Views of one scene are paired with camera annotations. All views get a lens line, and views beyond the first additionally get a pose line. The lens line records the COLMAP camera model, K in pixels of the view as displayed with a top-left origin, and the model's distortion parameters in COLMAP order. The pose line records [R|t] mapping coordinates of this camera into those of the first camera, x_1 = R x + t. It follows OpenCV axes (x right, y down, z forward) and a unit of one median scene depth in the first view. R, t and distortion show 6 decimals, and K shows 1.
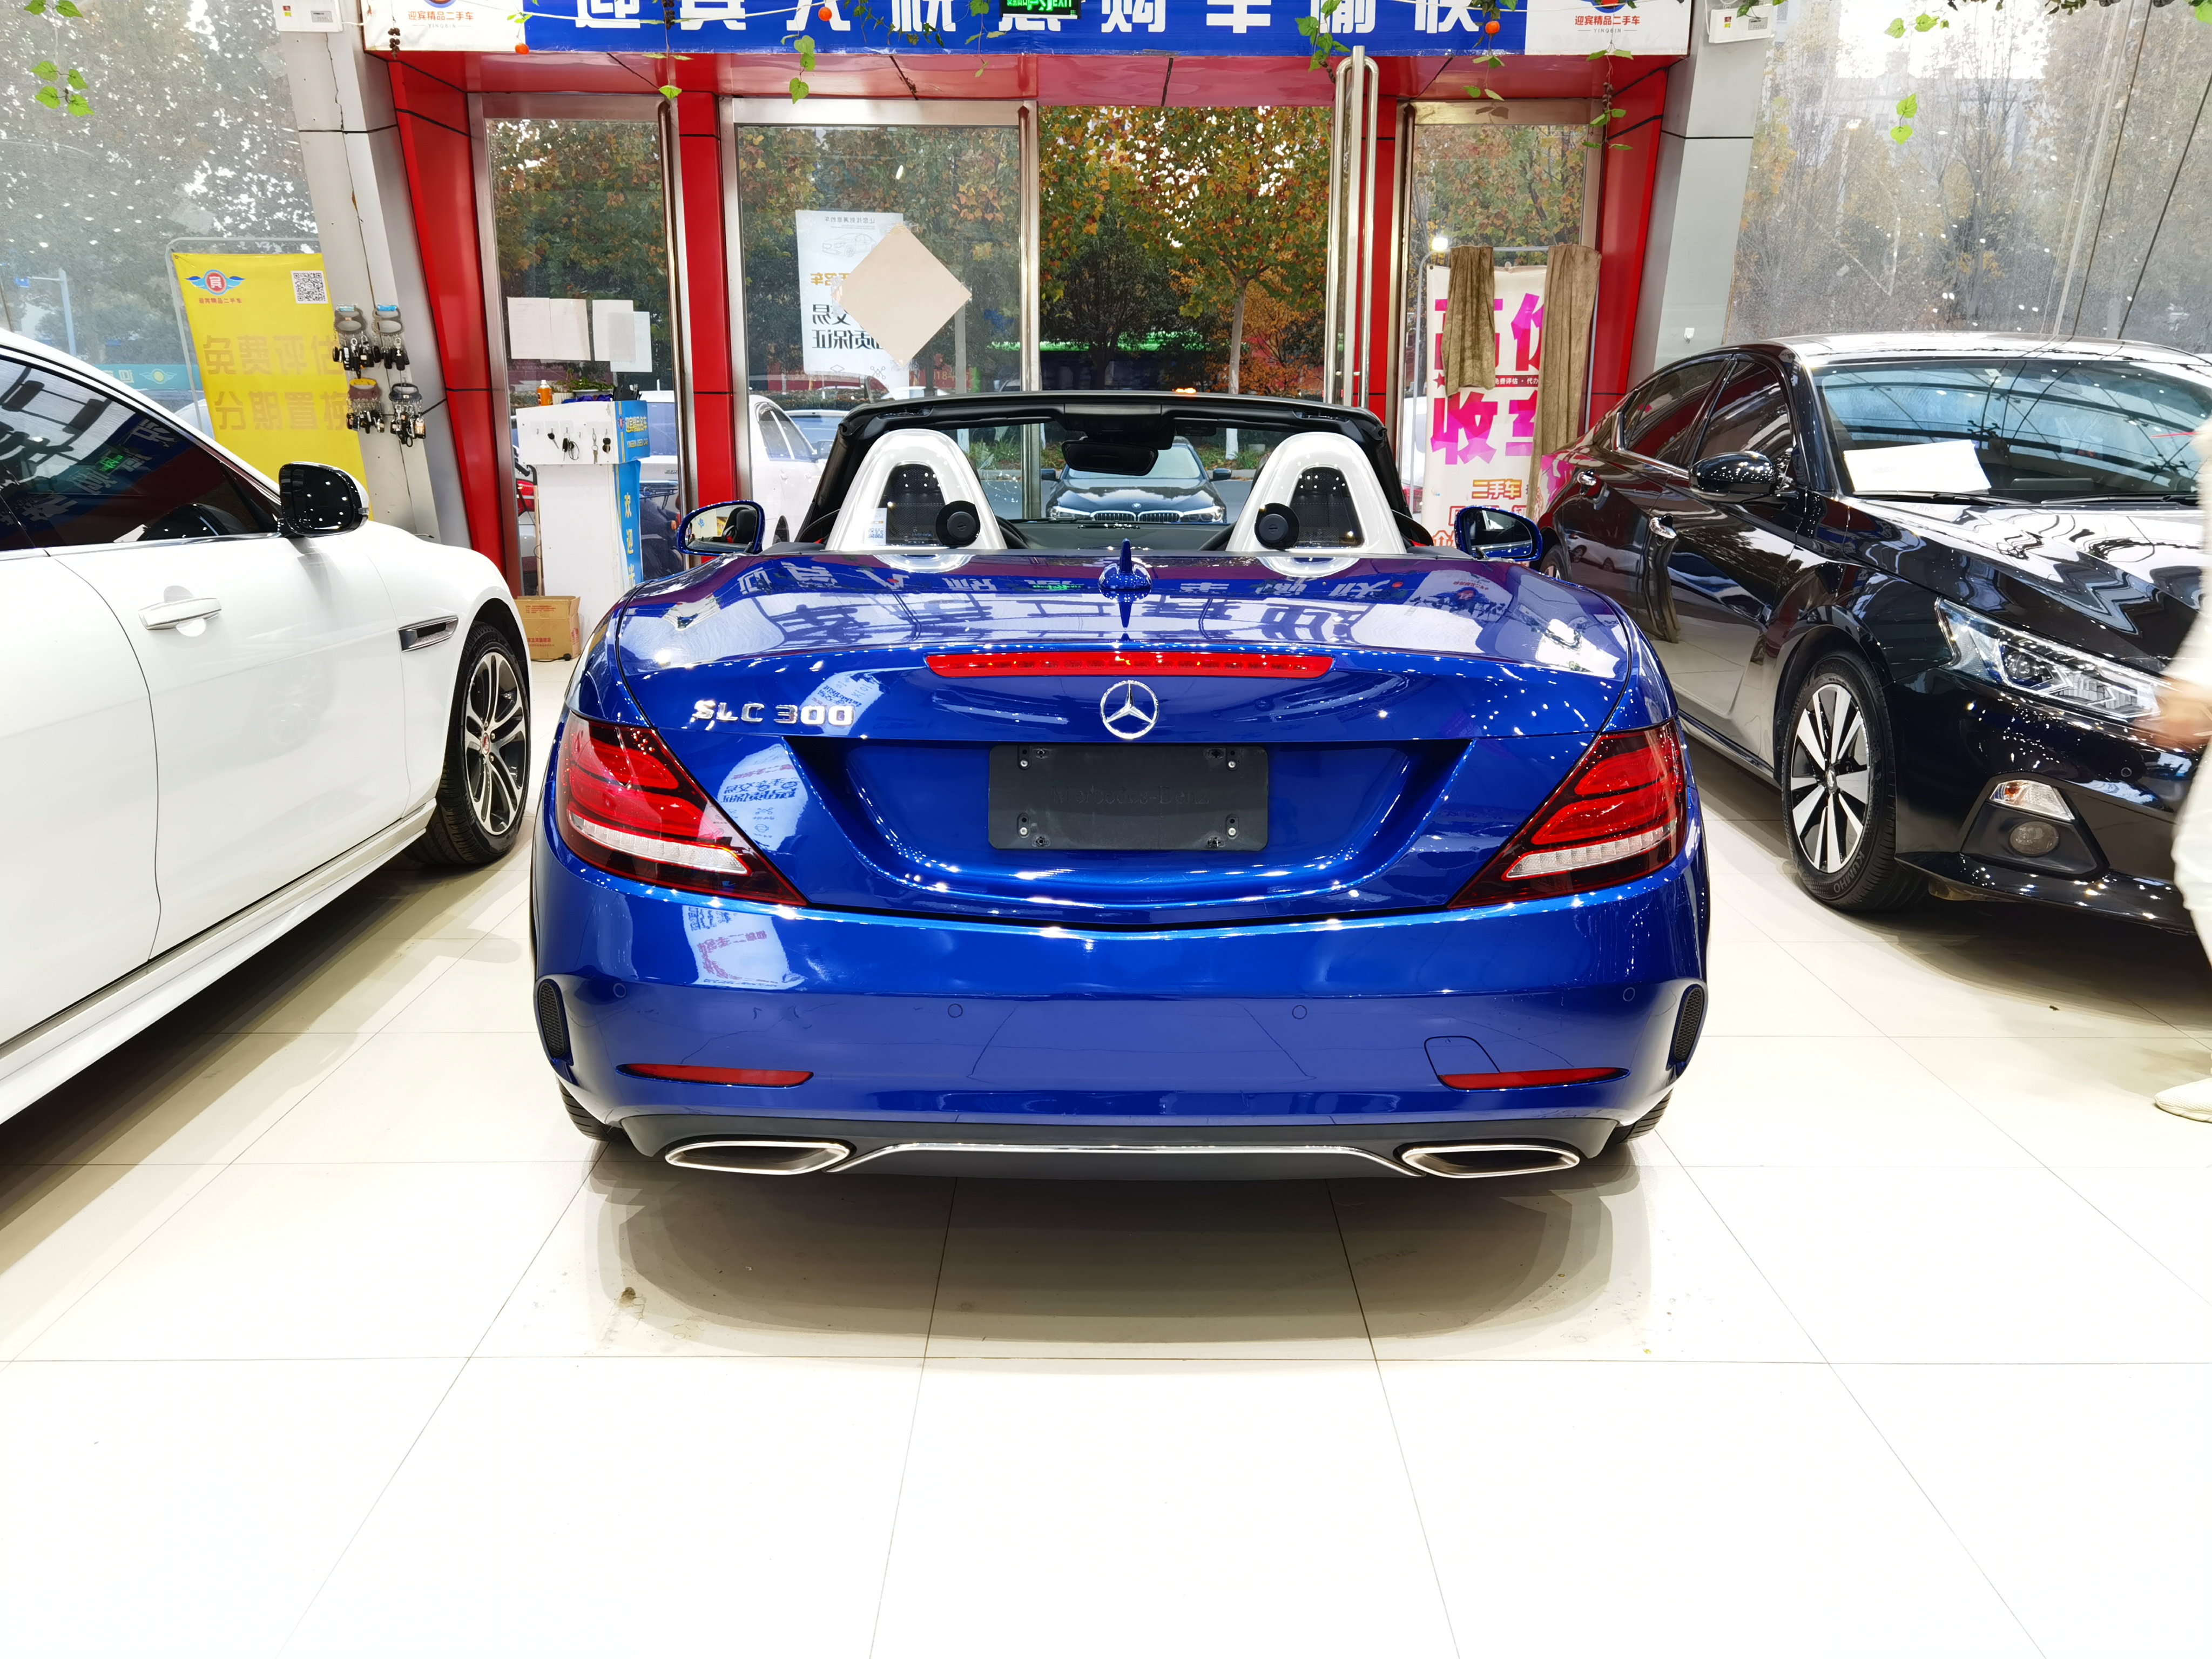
lens RADIAL K [[1755.5, 0, 1110.1], [0, 1755.5, 822.0], [0, 0, 1]] dist [0.016047, 0.004758]
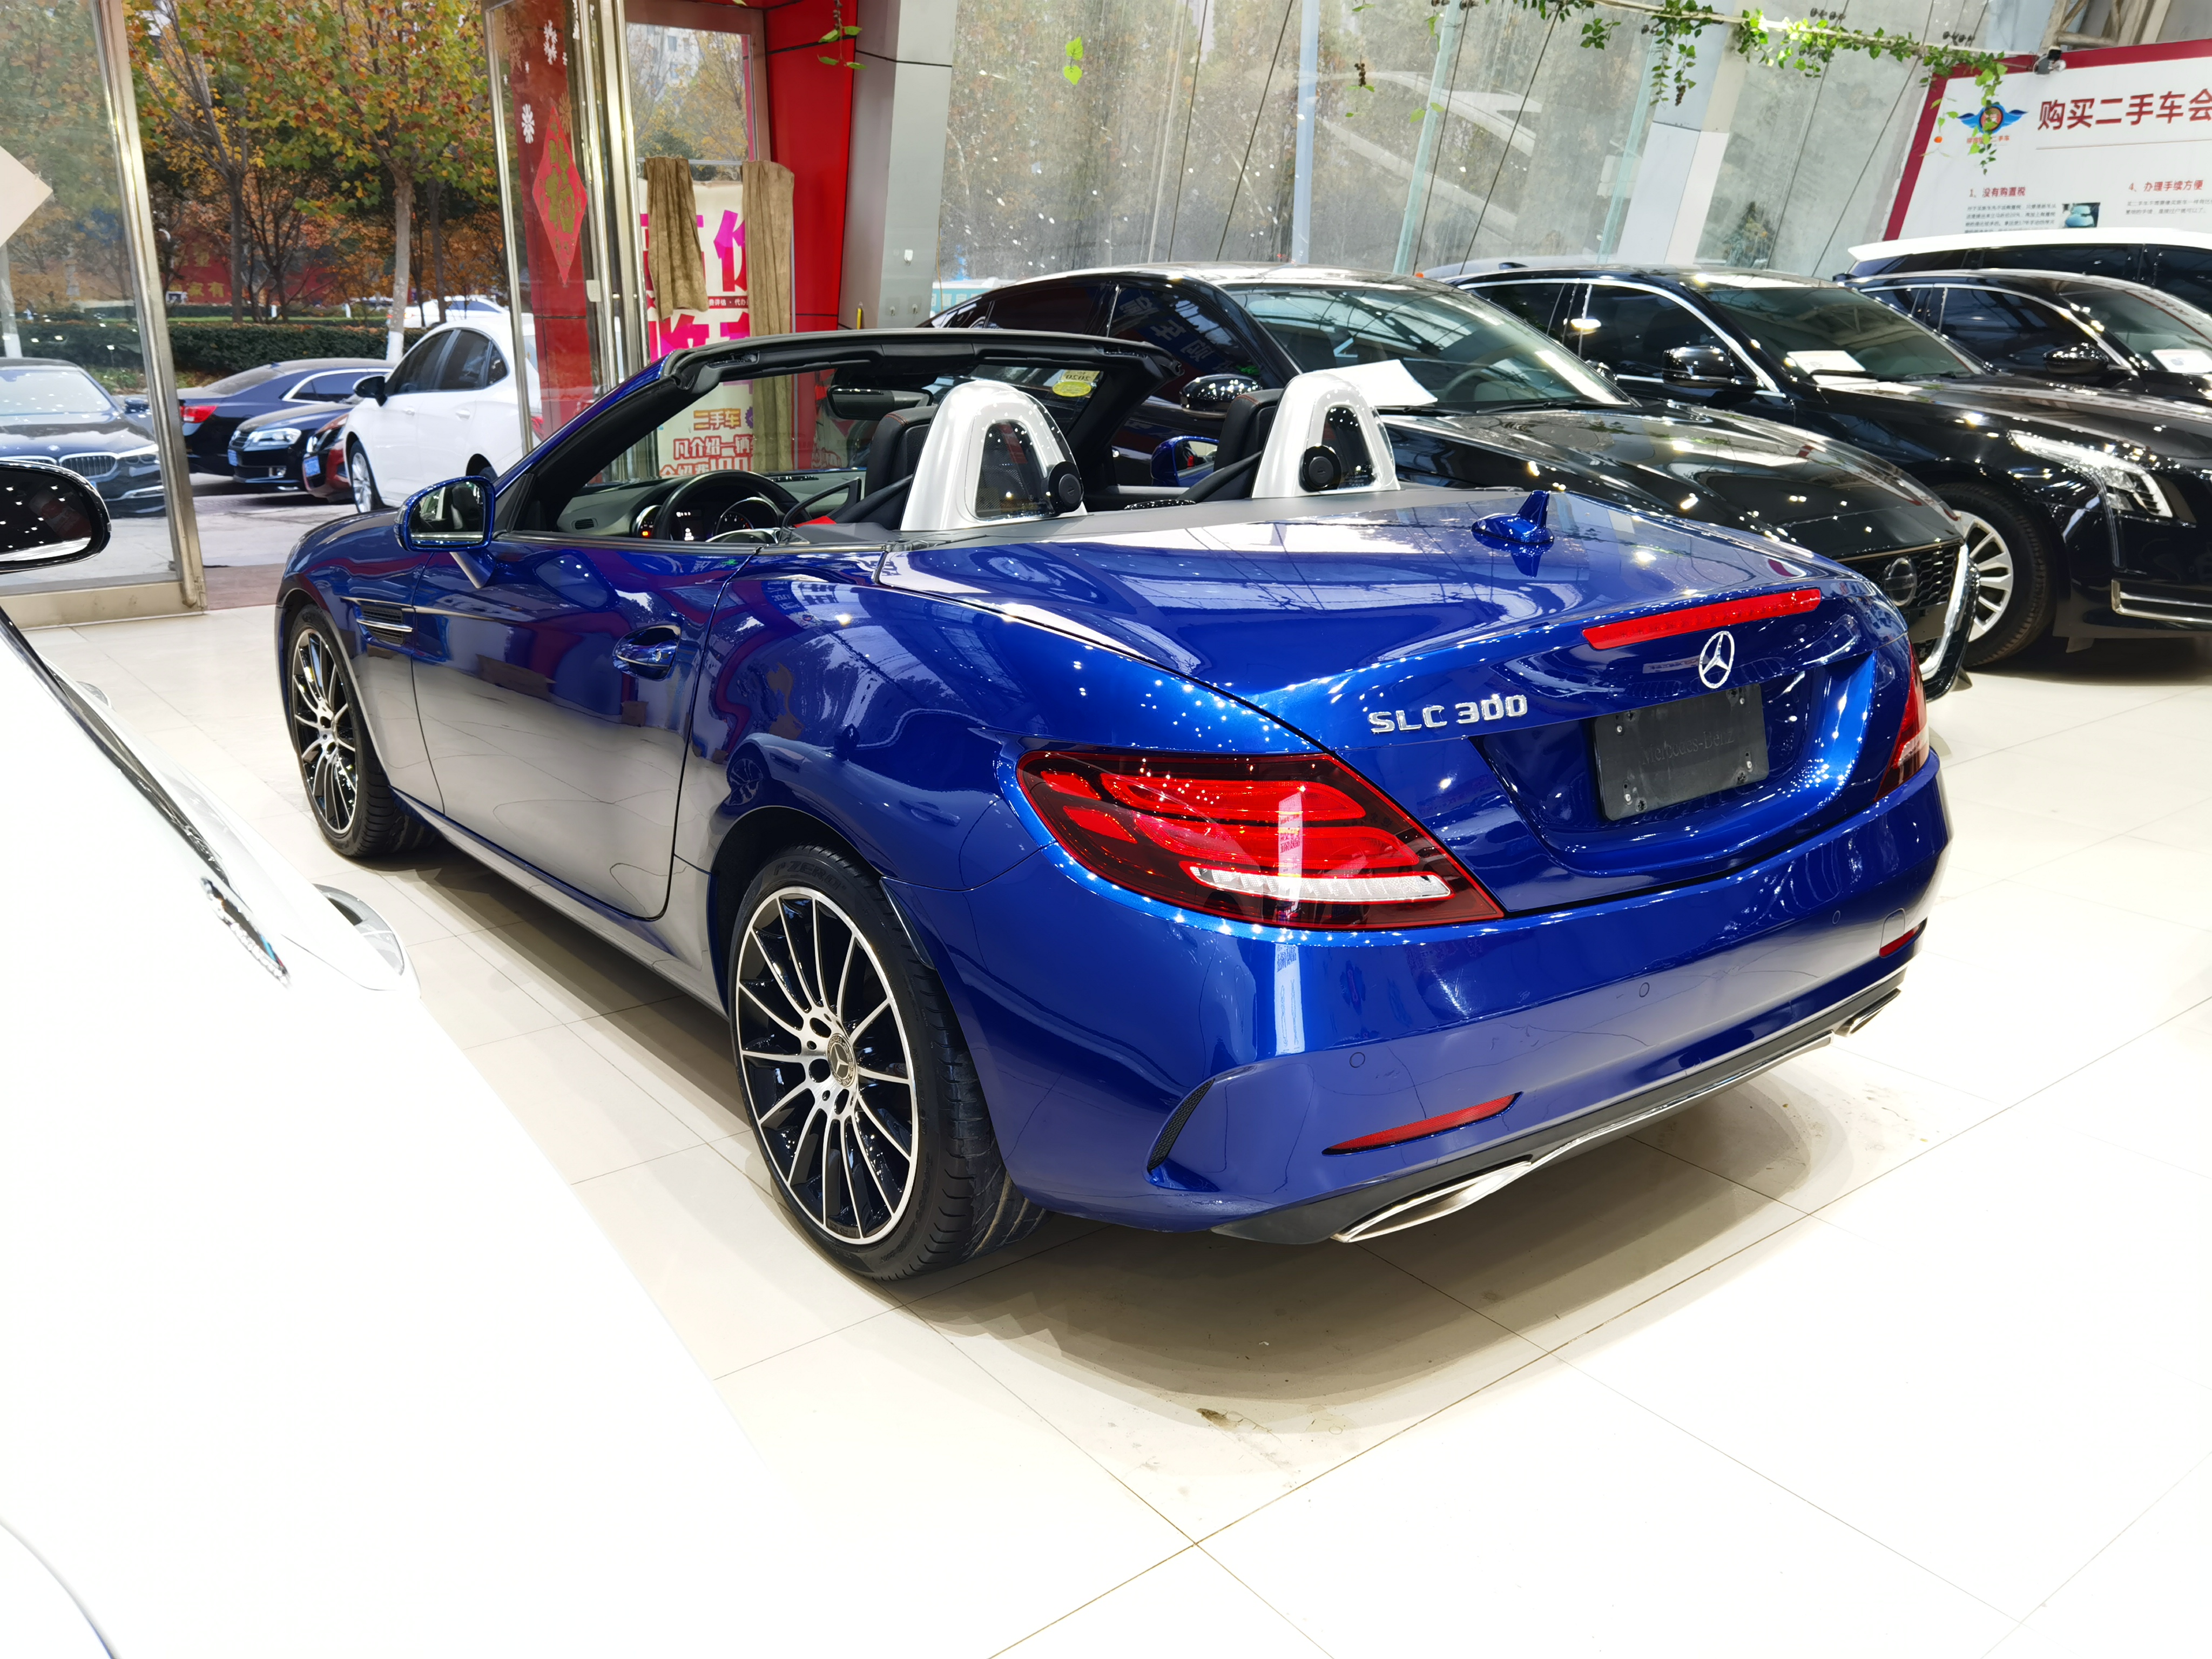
lens RADIAL K [[1755.5, 0, 1110.0], [0, 1755.5, 840.0], [0, 0, 1]] dist [0.016047, 0.004758]
pose [[0.794531, -0.182638, 0.579106, -0.219117], [0.149724, 0.983174, 0.104652, -0.030237], [-0.588475, 0.003557, 0.808507, 0.096604]]
